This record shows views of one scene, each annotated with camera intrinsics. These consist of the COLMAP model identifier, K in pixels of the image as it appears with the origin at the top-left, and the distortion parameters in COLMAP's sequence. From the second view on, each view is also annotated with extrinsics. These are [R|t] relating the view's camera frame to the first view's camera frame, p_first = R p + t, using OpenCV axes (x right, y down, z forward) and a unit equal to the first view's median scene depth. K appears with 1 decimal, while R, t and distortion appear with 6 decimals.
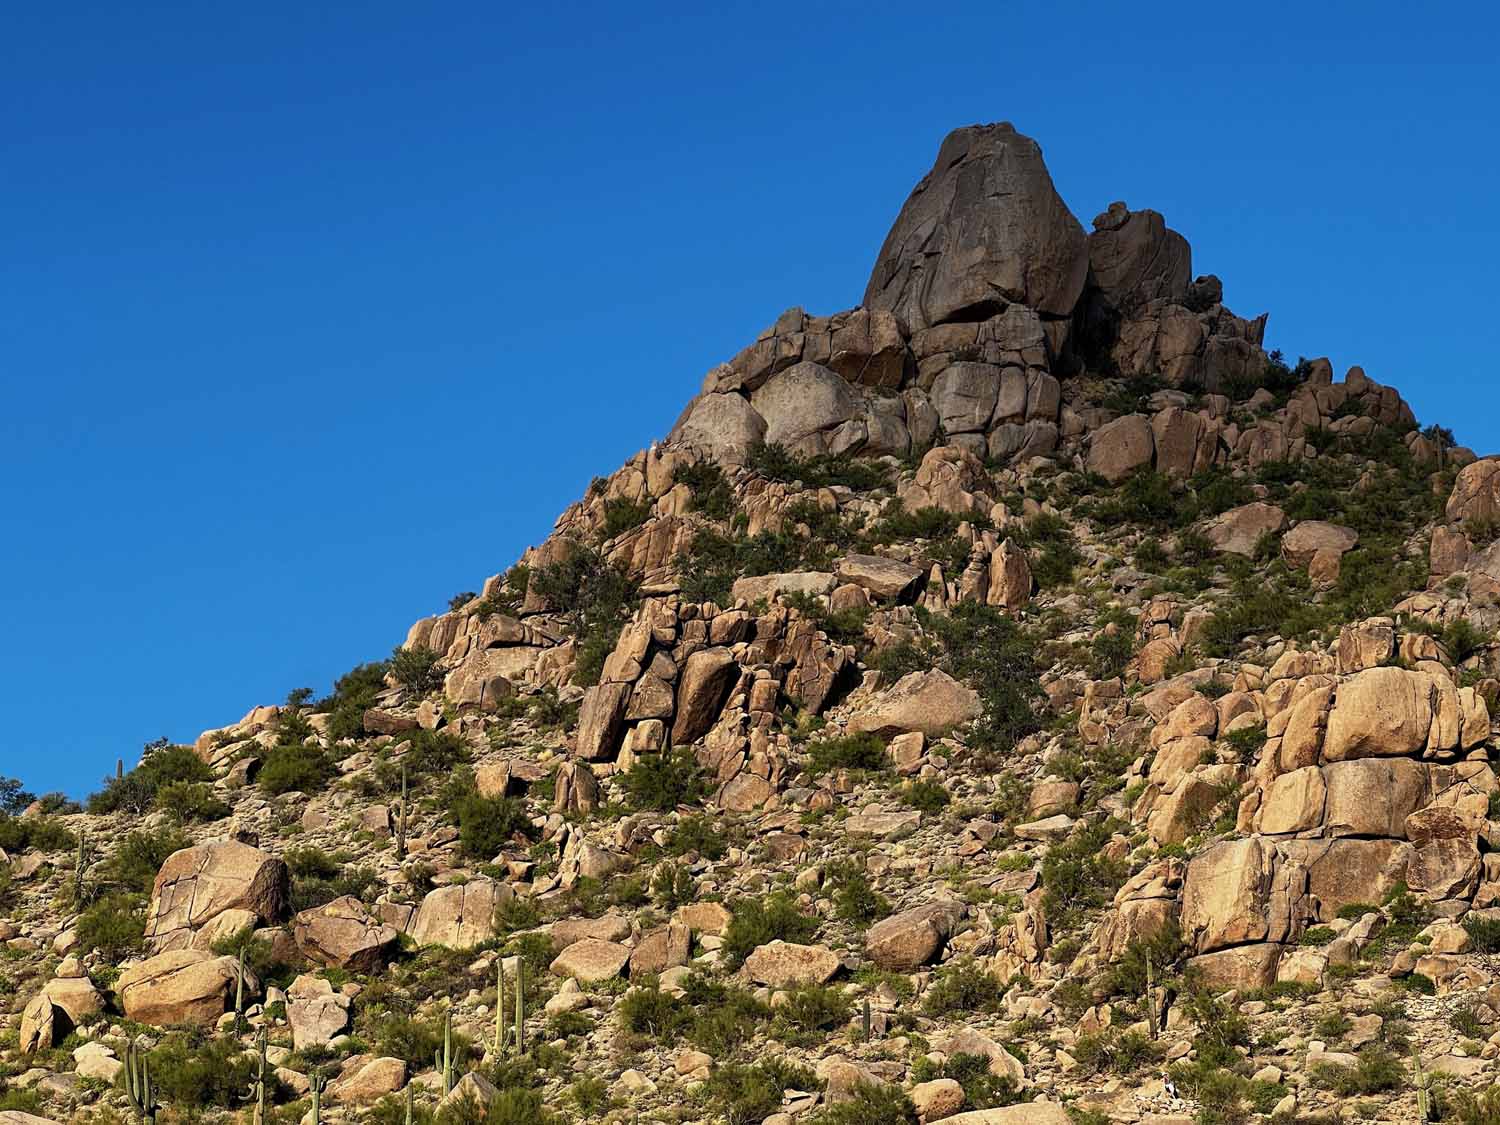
lens RADIAL K [[3503.2, 0, 793.8], [0, 3503.2, 590.7], [0, 0, 1]] dist [0.266467, 0.000000]
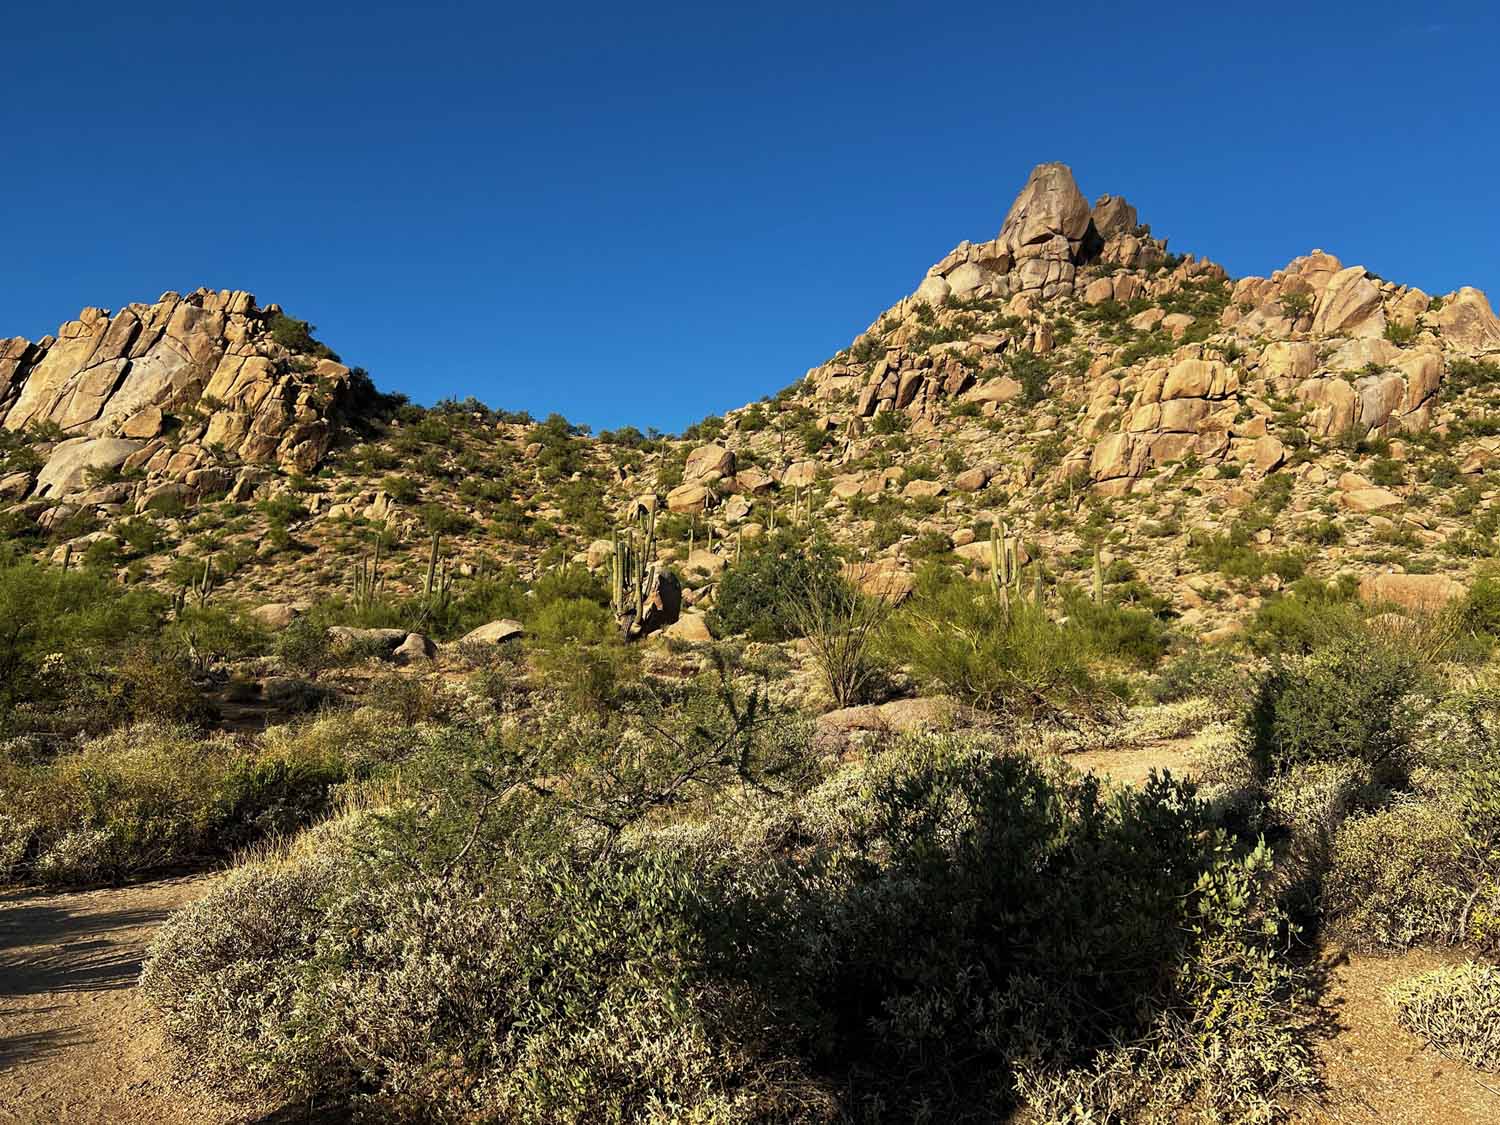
lens RADIAL K [[1169.9, 0, 732.1], [0, 1169.9, 584.7], [0, 0, 1]] dist [0.038880, -0.050149]
pose [[0.971010, 0.017021, -0.238433, 0.054917], [0.020351, 0.987954, 0.153405, 0.037857], [0.238172, -0.153810, 0.958966, 0.154416]]
